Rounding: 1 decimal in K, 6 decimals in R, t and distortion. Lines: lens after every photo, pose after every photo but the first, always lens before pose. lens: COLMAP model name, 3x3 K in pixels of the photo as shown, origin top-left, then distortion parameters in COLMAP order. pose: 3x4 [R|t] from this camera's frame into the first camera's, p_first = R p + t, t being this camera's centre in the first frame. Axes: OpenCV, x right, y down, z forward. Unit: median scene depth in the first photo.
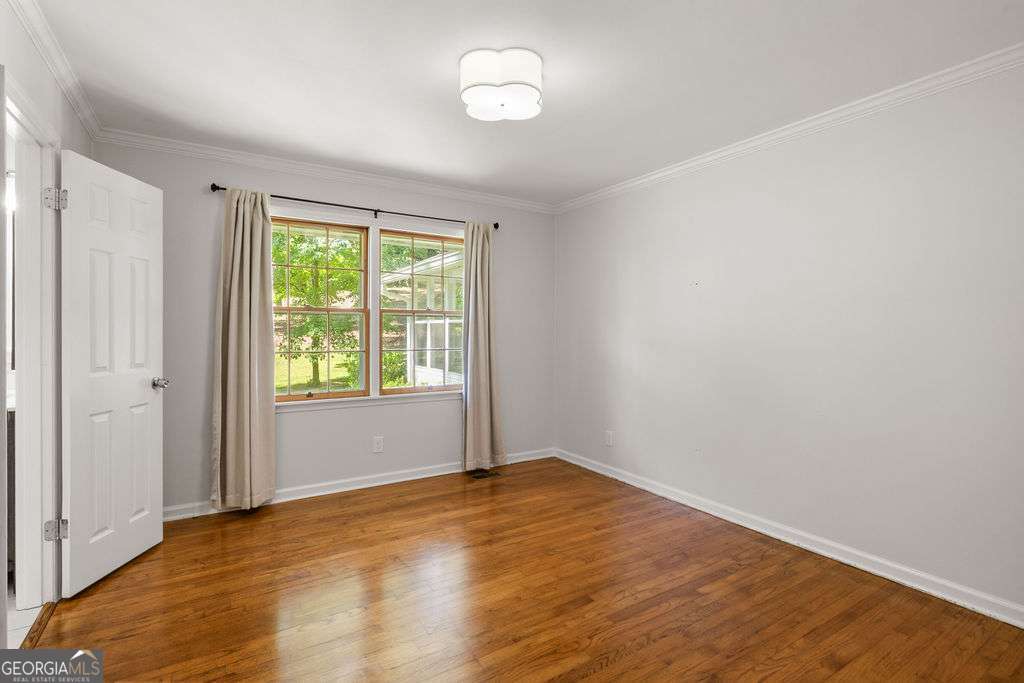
lens RADIAL K [[494.2, 0, 507.8], [0, 494.2, 334.4], [0, 0, 1]] dist [0.006584, -0.002847]
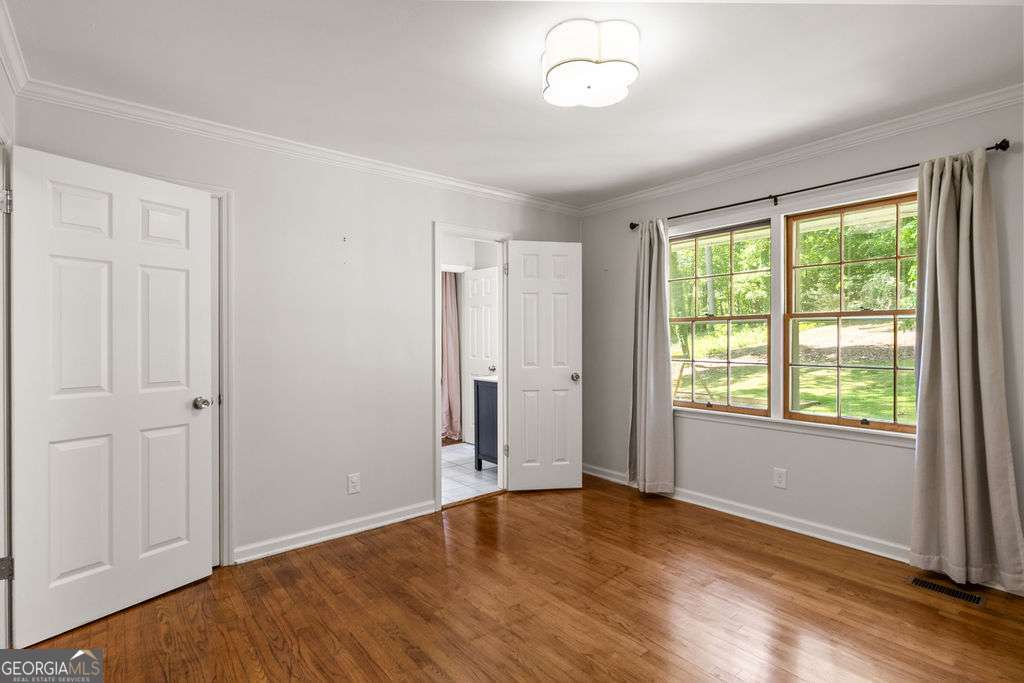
lens RADIAL K [[494.2, 0, 505.1], [0, 494.2, 341.0], [0, 0, 1]] dist [0.006584, -0.002847]
pose [[0.113232, 0.002811, -0.993565, 0.575988], [-0.001307, 0.999996, 0.002681, -0.009282], [0.993568, 0.000995, 0.113235, 0.508174]]
